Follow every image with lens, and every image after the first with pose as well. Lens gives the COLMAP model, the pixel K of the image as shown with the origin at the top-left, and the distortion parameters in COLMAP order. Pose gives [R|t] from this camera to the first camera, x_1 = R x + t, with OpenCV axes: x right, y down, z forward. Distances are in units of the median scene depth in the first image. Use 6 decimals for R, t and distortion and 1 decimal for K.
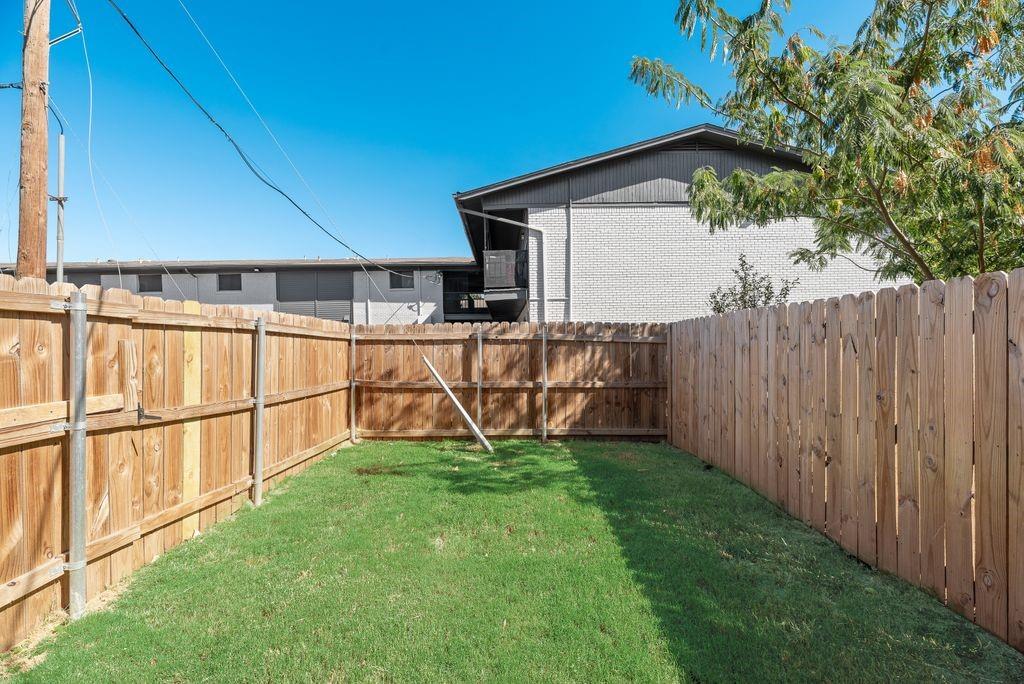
lens RADIAL K [[412.6, 0, 512.5], [0, 412.6, 340.2], [0, 0, 1]] dist [0.000996, 0.000093]
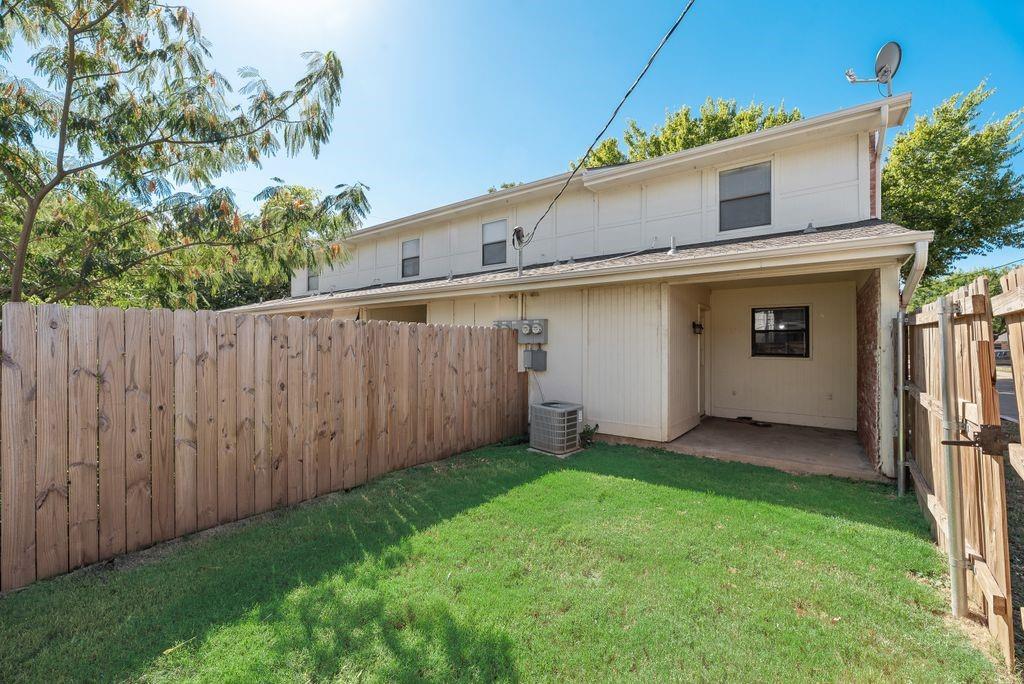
lens RADIAL K [[412.6, 0, 507.2], [0, 412.6, 340.0], [0, 0, 1]] dist [0.000996, 0.000093]
pose [[-0.811011, 0.021664, 0.584630, -0.517554], [0.005922, 0.999567, -0.028825, 0.012813], [-0.585001, -0.019915, -0.810788, 1.757870]]
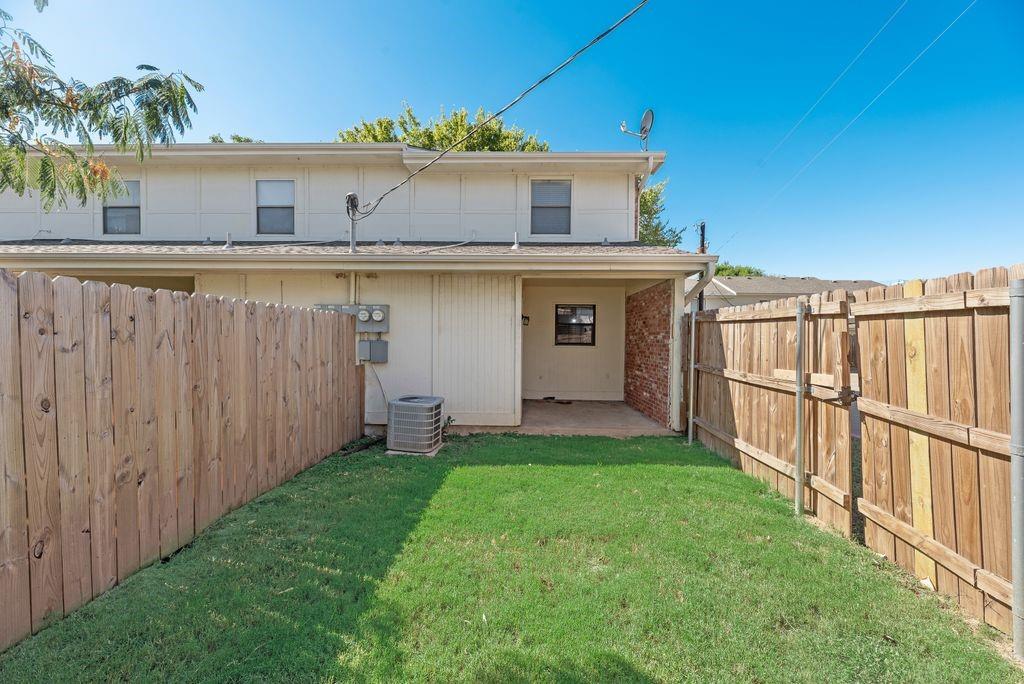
lens RADIAL K [[412.6, 0, 512.9], [0, 412.6, 344.8], [0, 0, 1]] dist [0.000996, 0.000093]
pose [[-0.999706, 0.008331, 0.022769, -0.022208], [0.008557, 0.999915, 0.009848, 0.014196], [-0.022685, 0.010040, -0.999692, 1.800426]]
